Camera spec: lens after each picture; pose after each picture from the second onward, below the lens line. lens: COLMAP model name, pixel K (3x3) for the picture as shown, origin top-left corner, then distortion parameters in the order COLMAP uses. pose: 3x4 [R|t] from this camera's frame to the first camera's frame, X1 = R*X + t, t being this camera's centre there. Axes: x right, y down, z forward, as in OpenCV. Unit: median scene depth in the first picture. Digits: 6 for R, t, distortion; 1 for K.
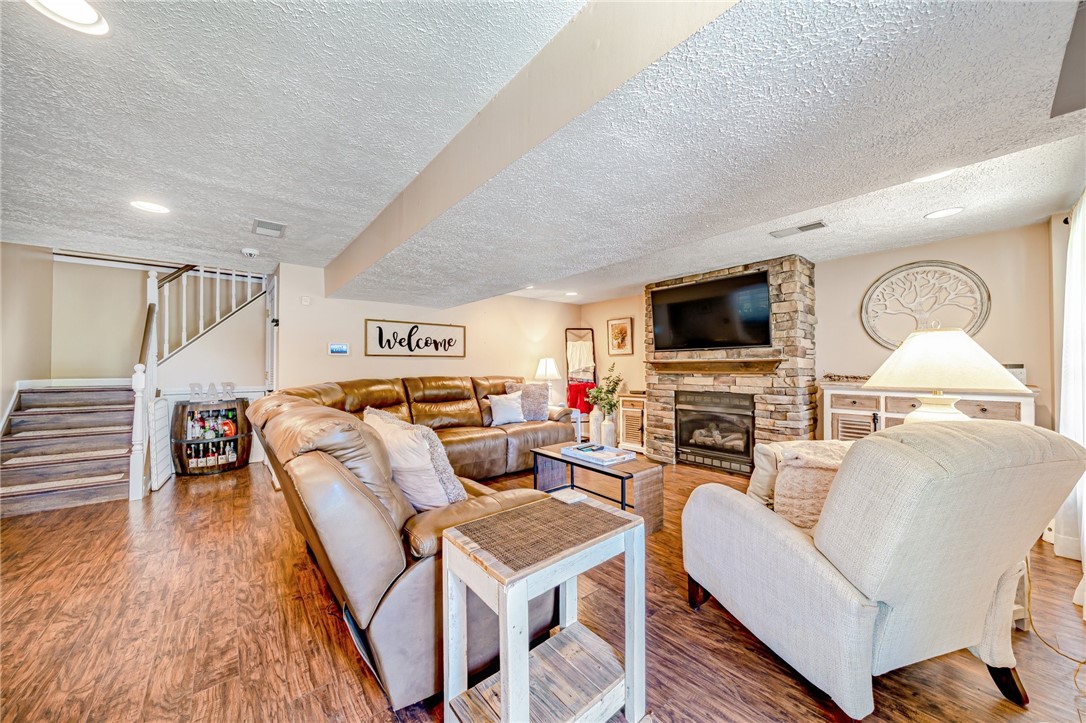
lens RADIAL K [[381.3, 0, 537.6], [0, 381.3, 364.6], [0, 0, 1]] dist [-0.005420, -0.000364]
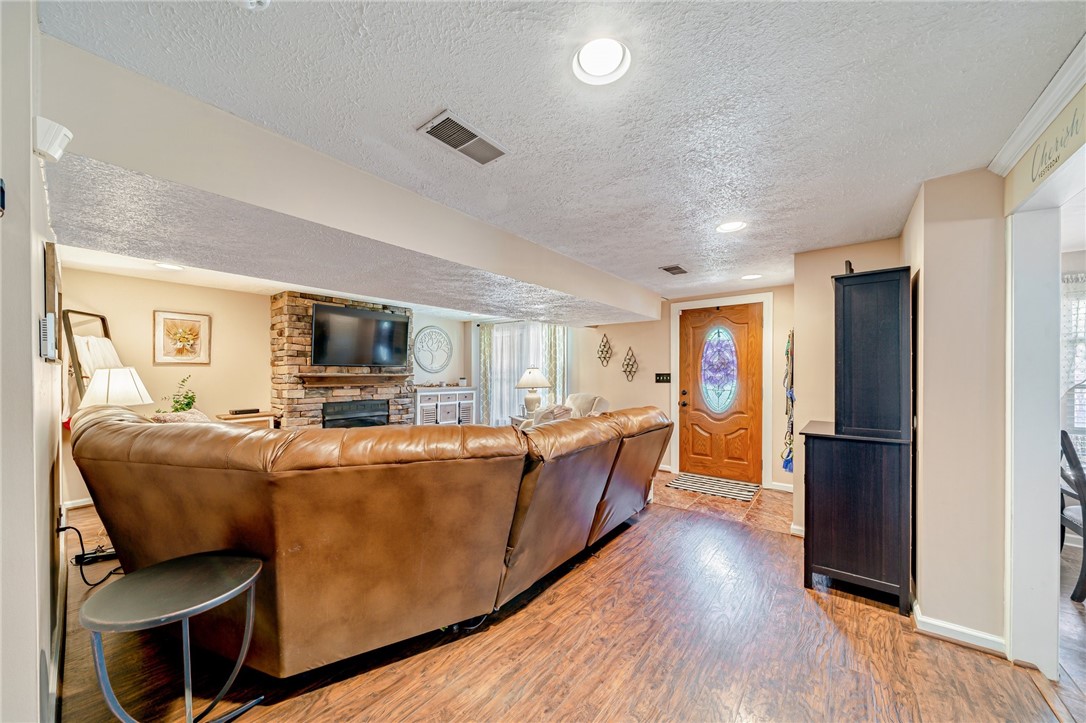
lens RADIAL K [[381.3, 0, 549.3], [0, 381.3, 374.8], [0, 0, 1]] dist [-0.005420, -0.000364]
pose [[-0.227660, -0.000842, 0.973740, -0.865956], [-0.009168, 0.999957, -0.001278, -0.015167], [-0.973698, -0.009219, -0.227657, 0.687322]]
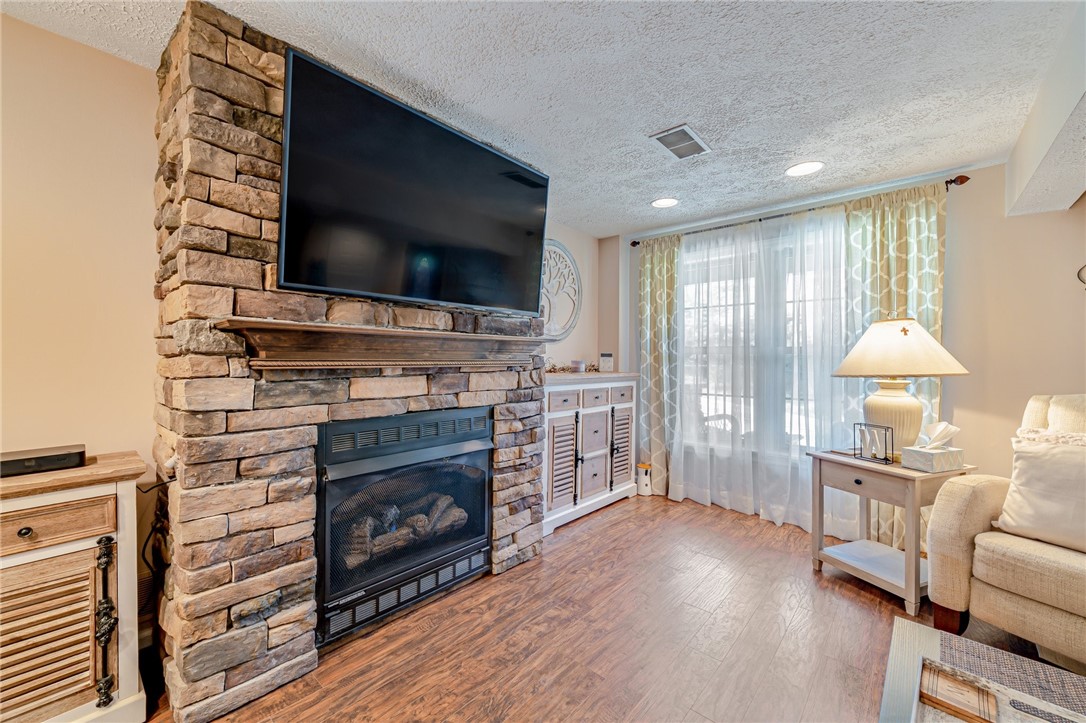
lens RADIAL K [[438.9, 0, 542.1], [0, 438.9, 357.9], [0, 0, 1]] dist [-0.008735, -0.000184]
pose [[-0.170799, 0.004785, 0.985294, -0.019207], [-0.013155, 0.999888, -0.007136, 0.016239], [-0.985218, -0.014180, -0.170717, 0.958675]]
